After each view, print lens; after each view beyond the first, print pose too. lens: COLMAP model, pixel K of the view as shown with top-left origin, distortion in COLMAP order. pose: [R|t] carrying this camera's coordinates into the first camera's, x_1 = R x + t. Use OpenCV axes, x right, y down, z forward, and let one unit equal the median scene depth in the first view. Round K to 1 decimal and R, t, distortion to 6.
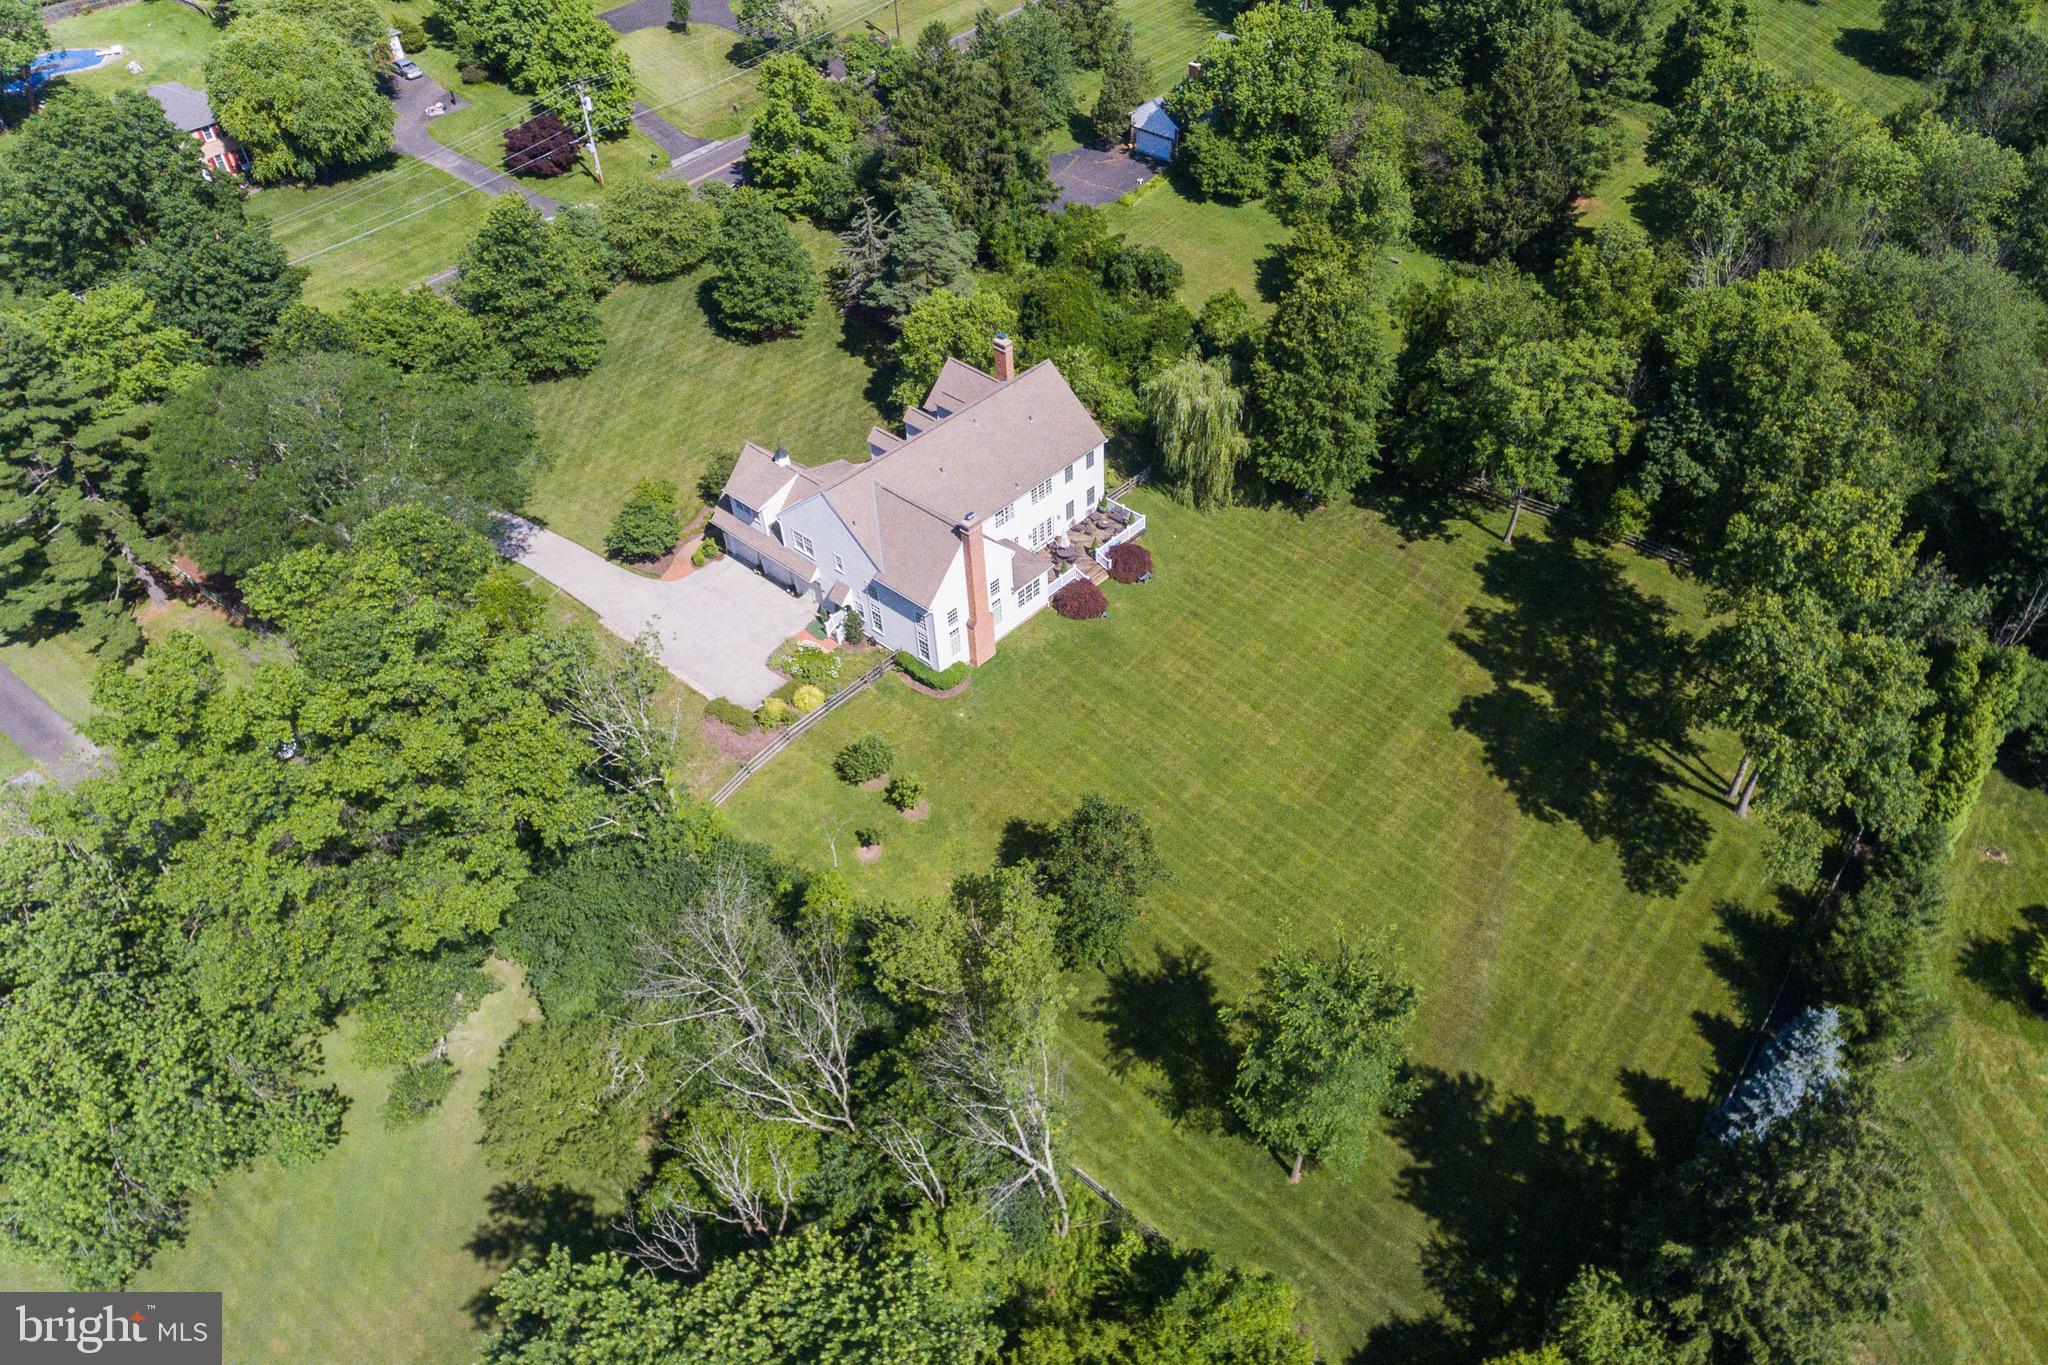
lens RADIAL K [[984.4, 0, 1024.0], [0, 984.4, 682.5], [0, 0, 1]] dist [-0.001869, 0.007501]
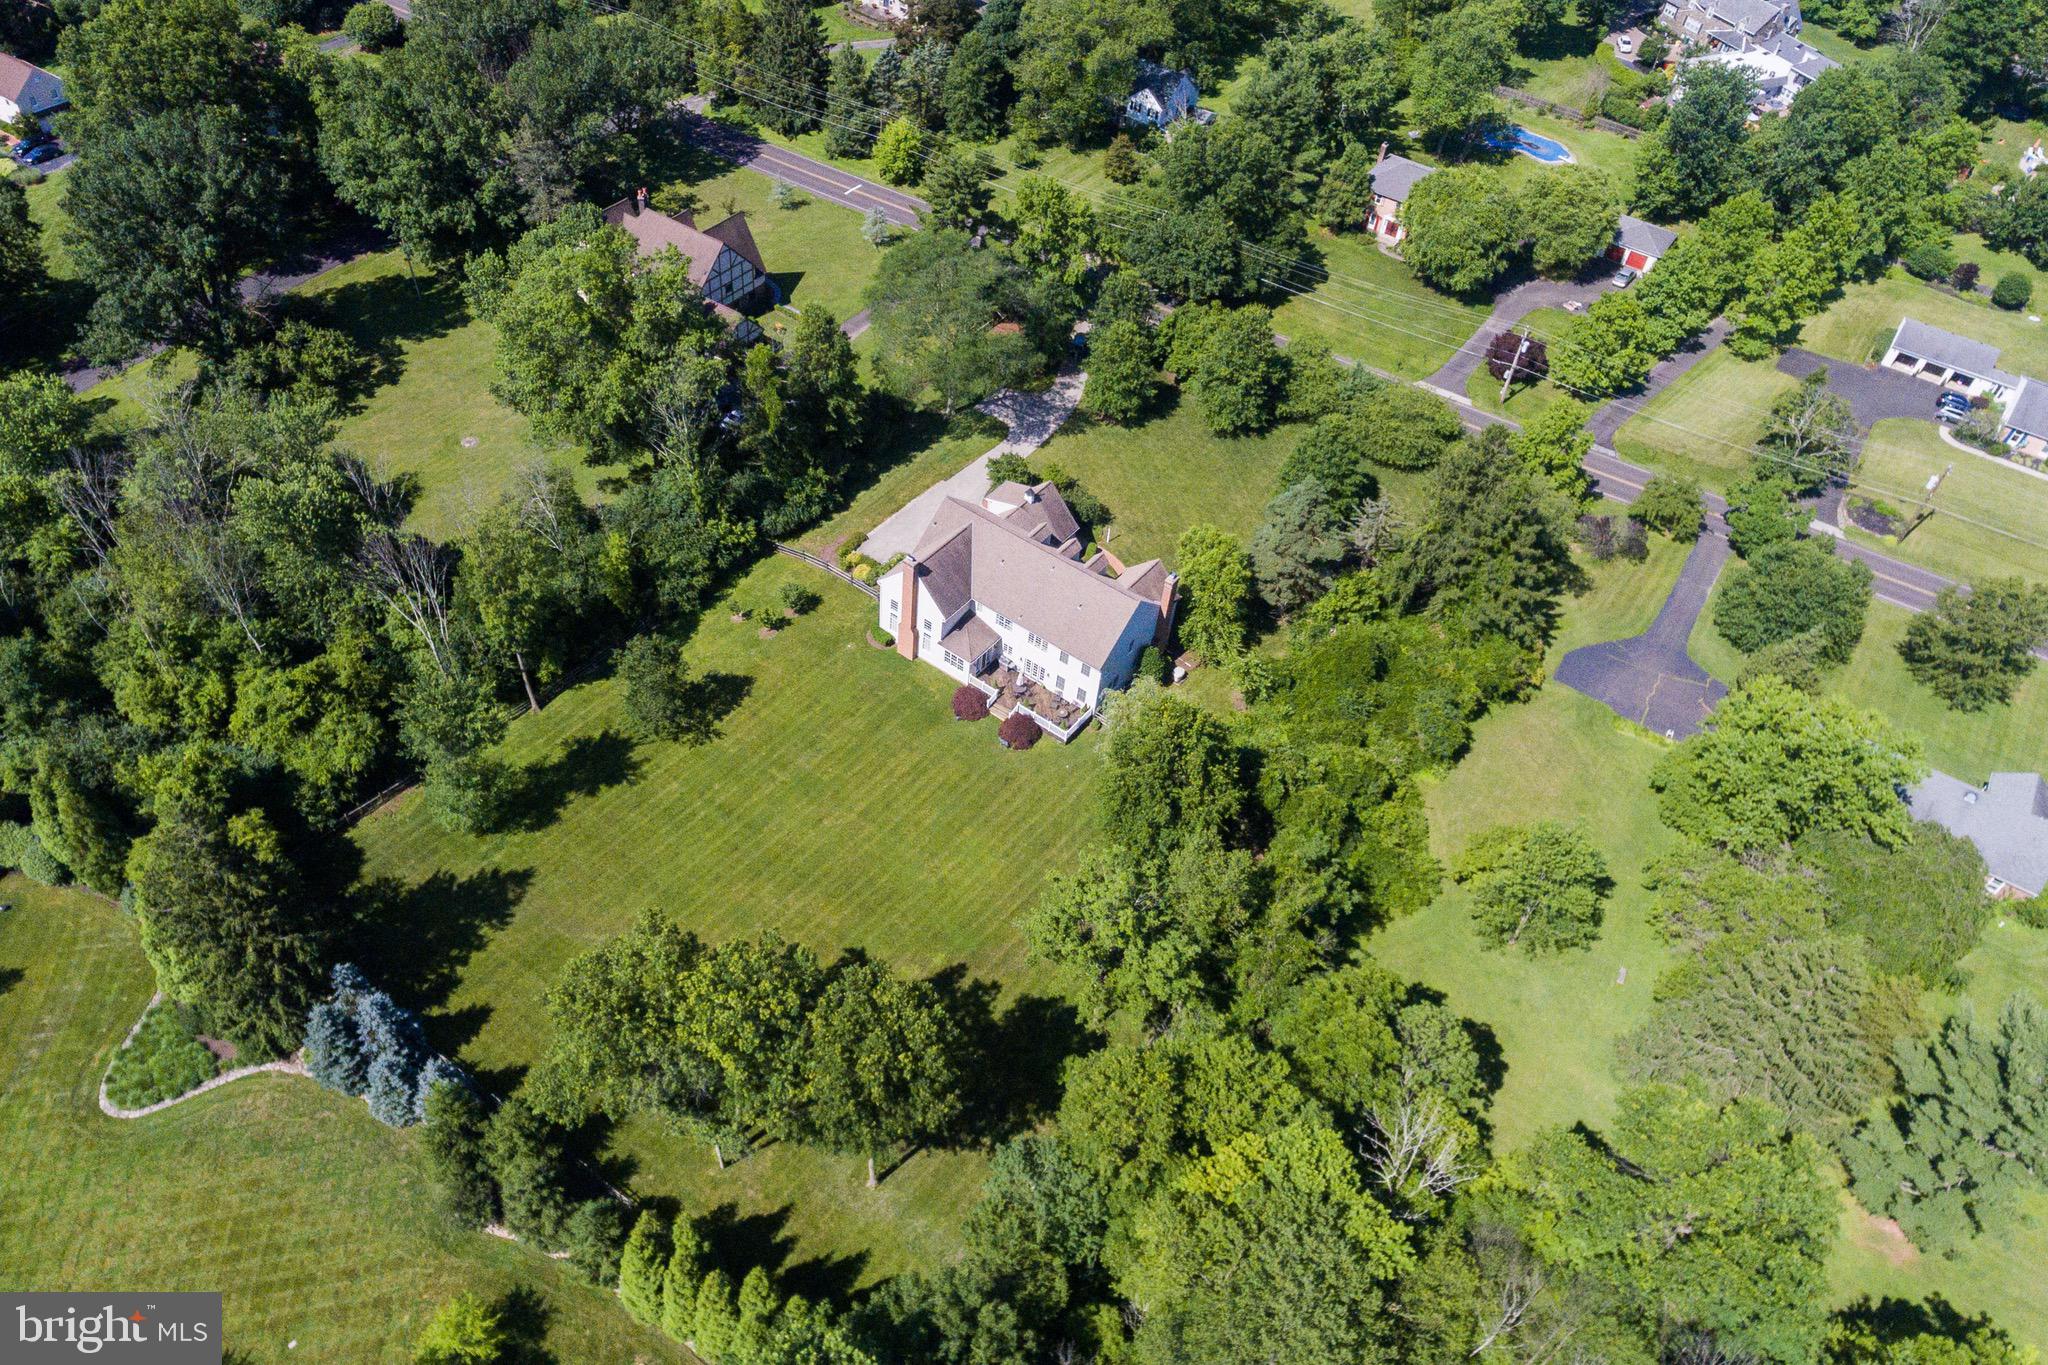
lens RADIAL K [[984.4, 0, 1024.0], [0, 984.4, 682.5], [0, 0, 1]] dist [-0.001869, 0.007501]
pose [[0.208481, 0.768520, -0.604908, 0.909278], [-0.839712, 0.457747, 0.292150, -0.584393], [0.501418, 0.447040, 0.740767, 0.143024]]
